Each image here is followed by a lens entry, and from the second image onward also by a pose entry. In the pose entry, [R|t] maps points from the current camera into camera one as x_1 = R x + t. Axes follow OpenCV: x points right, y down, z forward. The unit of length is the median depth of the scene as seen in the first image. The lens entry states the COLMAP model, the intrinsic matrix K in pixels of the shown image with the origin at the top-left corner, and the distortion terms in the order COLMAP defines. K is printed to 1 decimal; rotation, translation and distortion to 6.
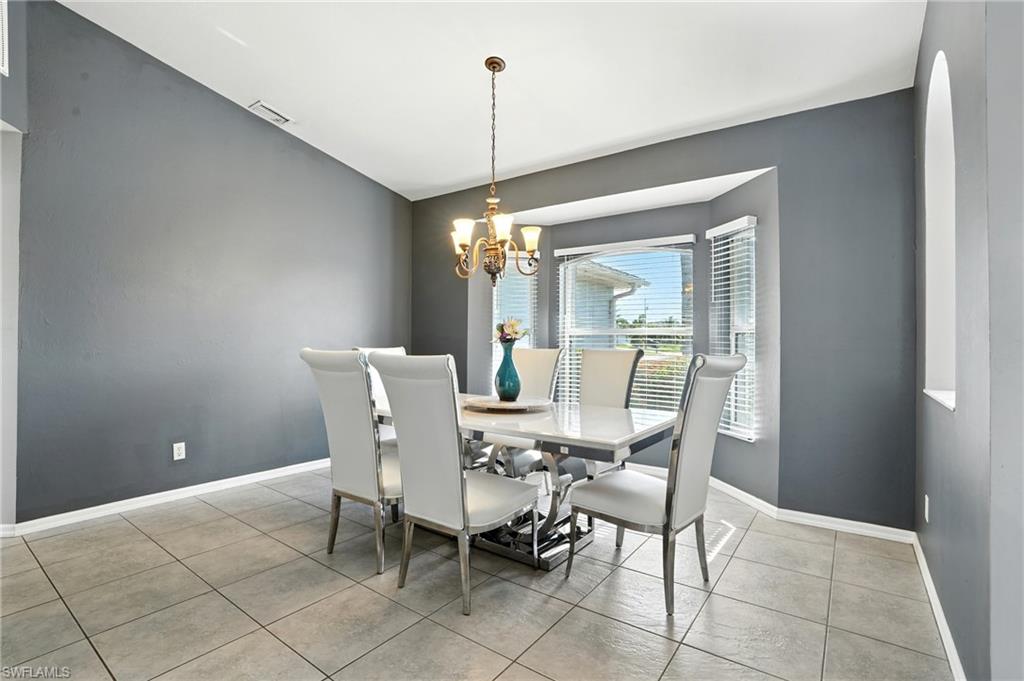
lens RADIAL K [[467.0, 0, 508.4], [0, 467.0, 338.4], [0, 0, 1]] dist [-0.040539, 0.000246]
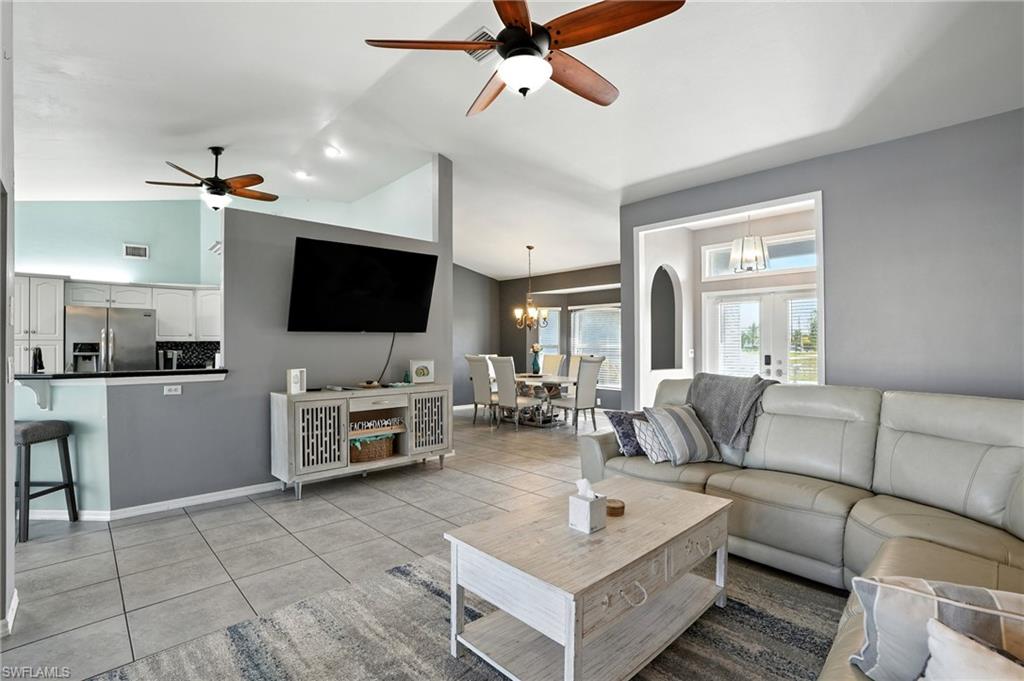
lens RADIAL K [[474.2, 0, 512.0], [0, 474.2, 340.5], [0, 0, 1]] dist [-0.019562, 0.000179]
pose [[0.983926, -0.012787, -0.178120, 0.358200], [0.011095, 0.999883, -0.010493, -0.033518], [0.178233, 0.008349, 0.983953, -1.743983]]
